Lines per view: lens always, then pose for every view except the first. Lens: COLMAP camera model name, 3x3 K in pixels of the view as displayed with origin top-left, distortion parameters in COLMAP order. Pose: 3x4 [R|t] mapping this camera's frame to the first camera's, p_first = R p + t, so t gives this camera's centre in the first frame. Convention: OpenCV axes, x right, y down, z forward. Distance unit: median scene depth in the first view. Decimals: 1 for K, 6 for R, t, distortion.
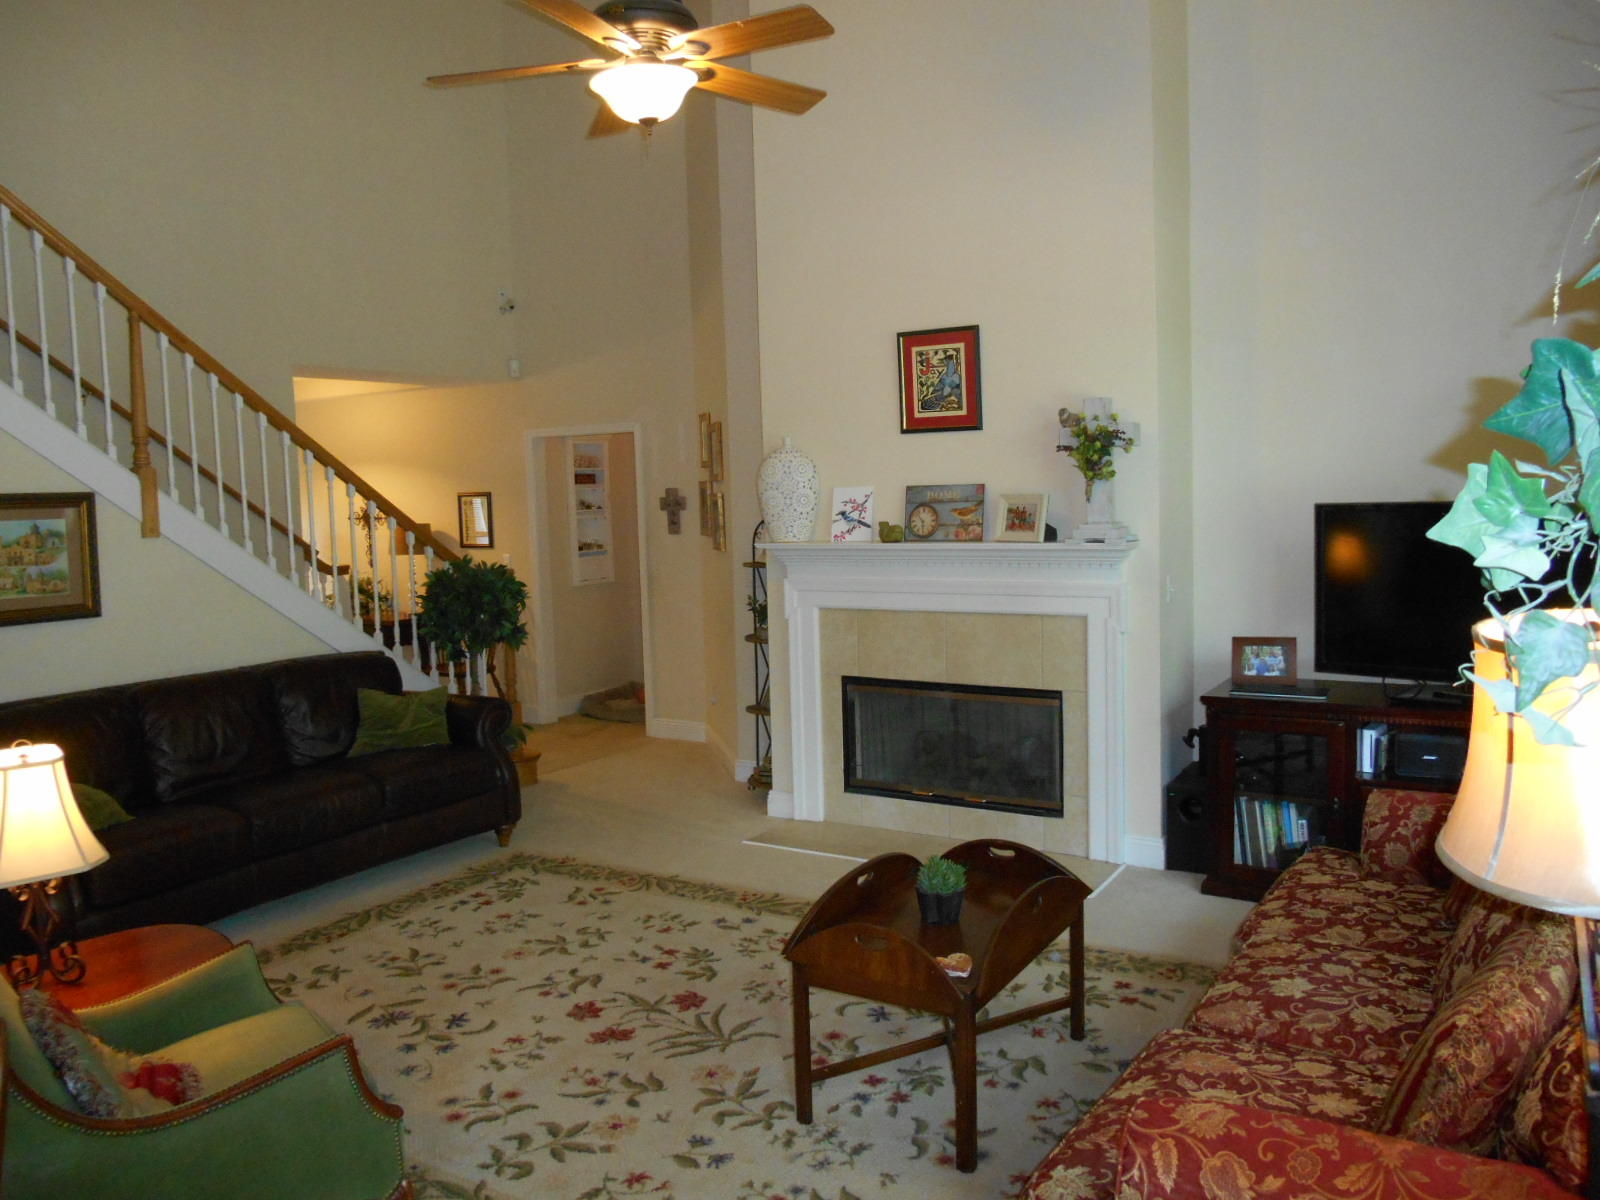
lens RADIAL K [[1211.1, 0, 796.3], [0, 1211.1, 598.9], [0, 0, 1]] dist [-0.046921, 0.026887]
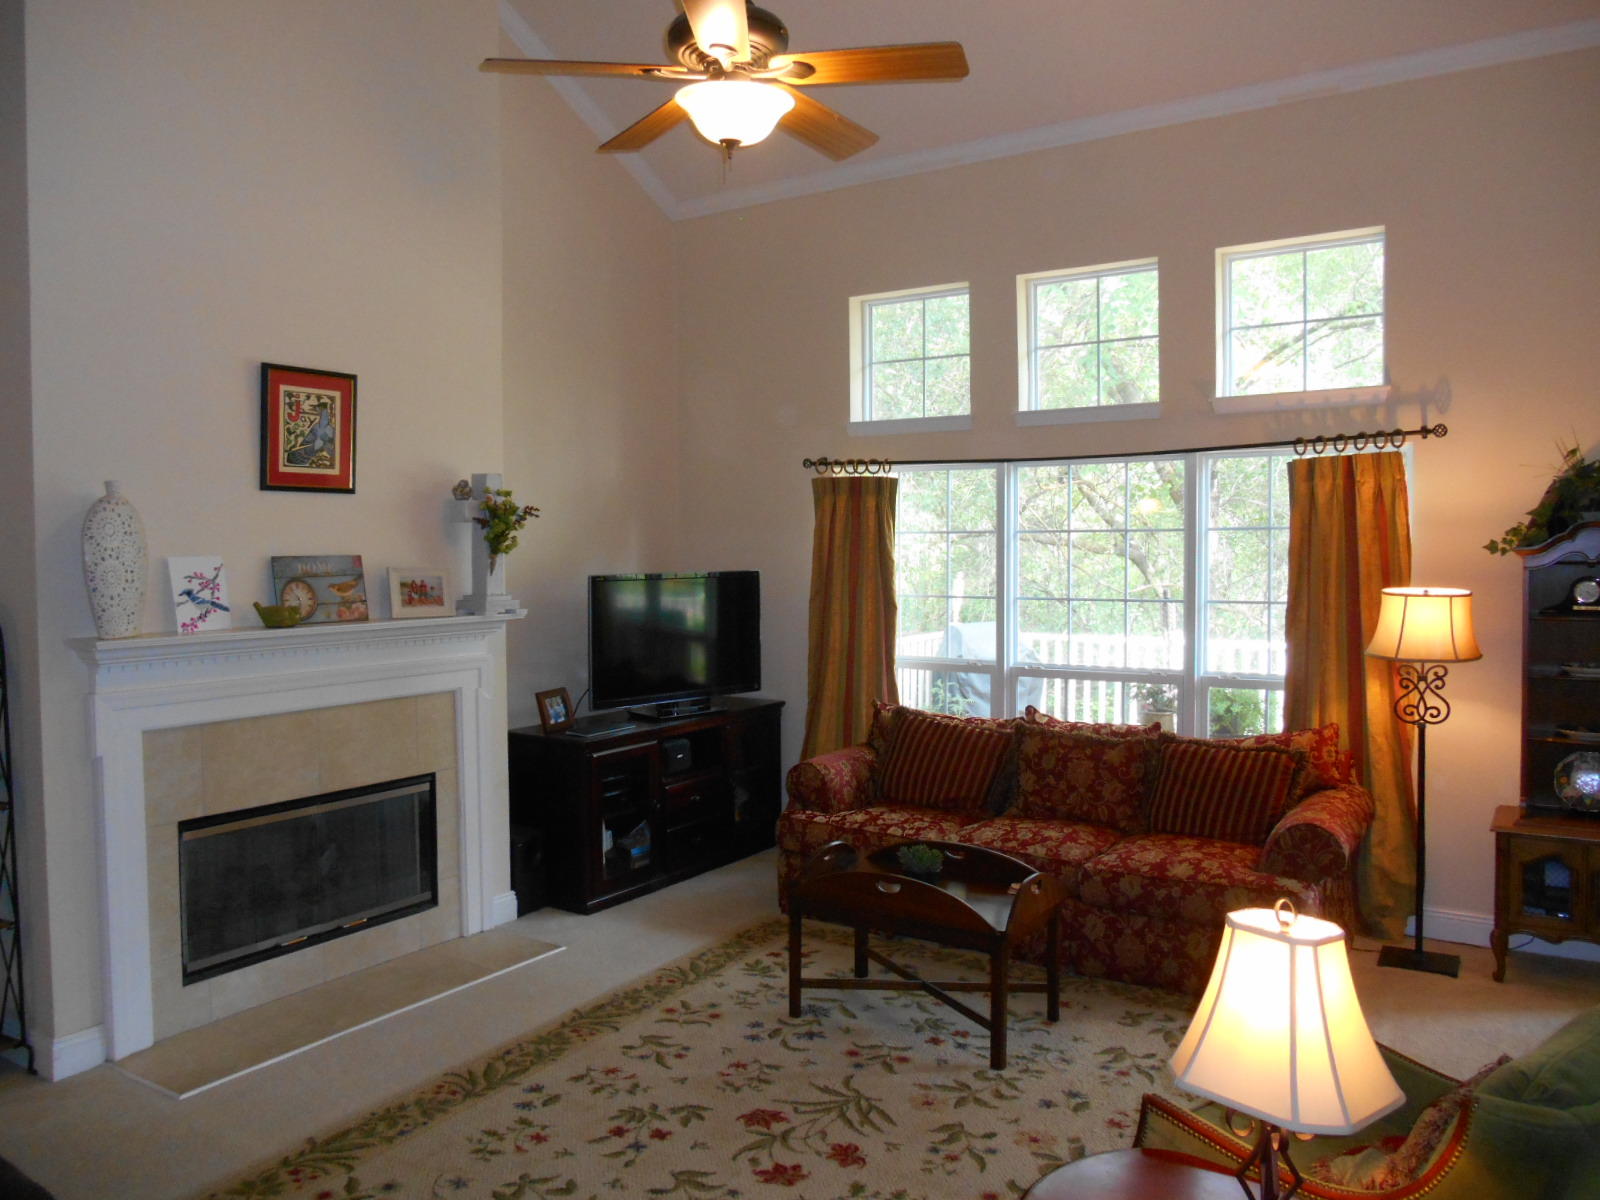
lens RADIAL K [[1211.1, 0, 800.3], [0, 1211.1, 598.4], [0, 0, 1]] dist [-0.046921, 0.026887]
pose [[0.013699, -0.014906, 0.999795, -0.714573], [0.094520, 0.995431, 0.013546, -0.045676], [-0.995429, 0.094315, 0.015045, 0.671265]]
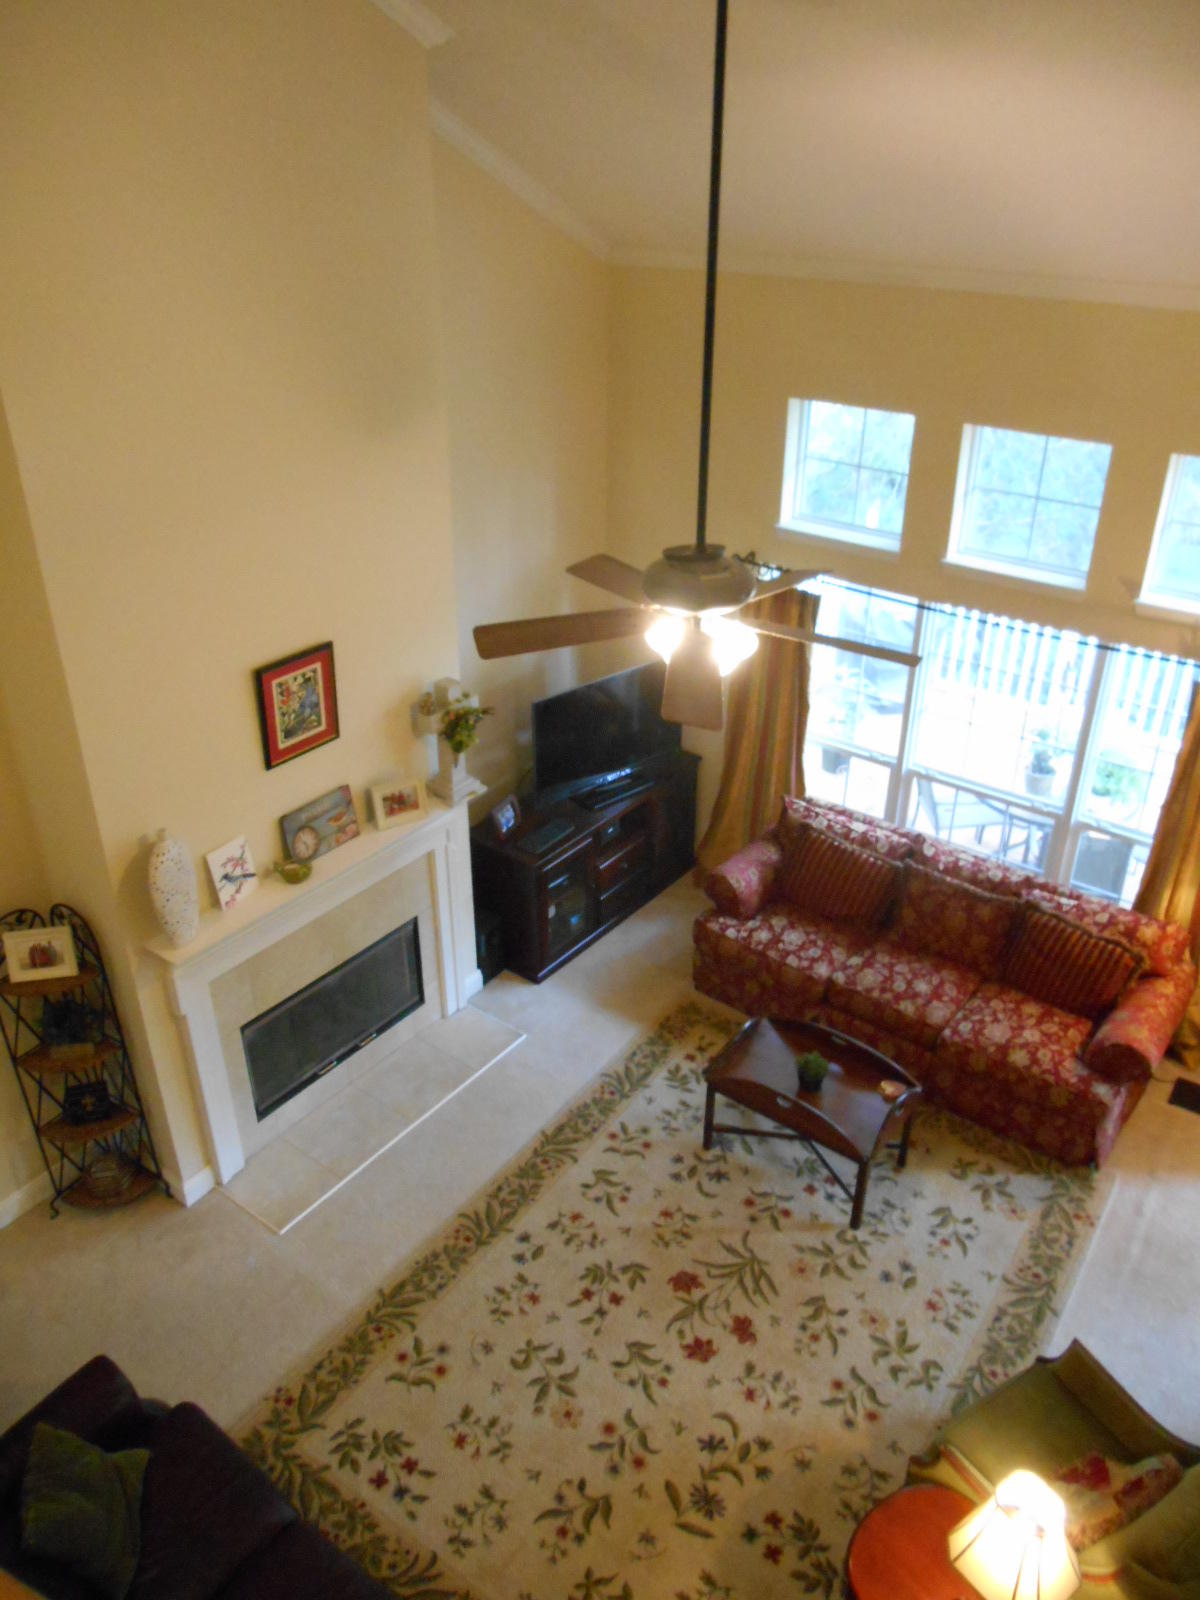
lens RADIAL K [[1211.1, 0, 606.0], [0, 1211.1, 797.8], [0, 0, 1]] dist [-0.046921, 0.026887]
pose [[0.083429, -0.458223, 0.884913, -0.731224], [0.083603, 0.888097, 0.451990, -0.526455], [-0.993001, 0.036272, 0.112402, 0.670302]]
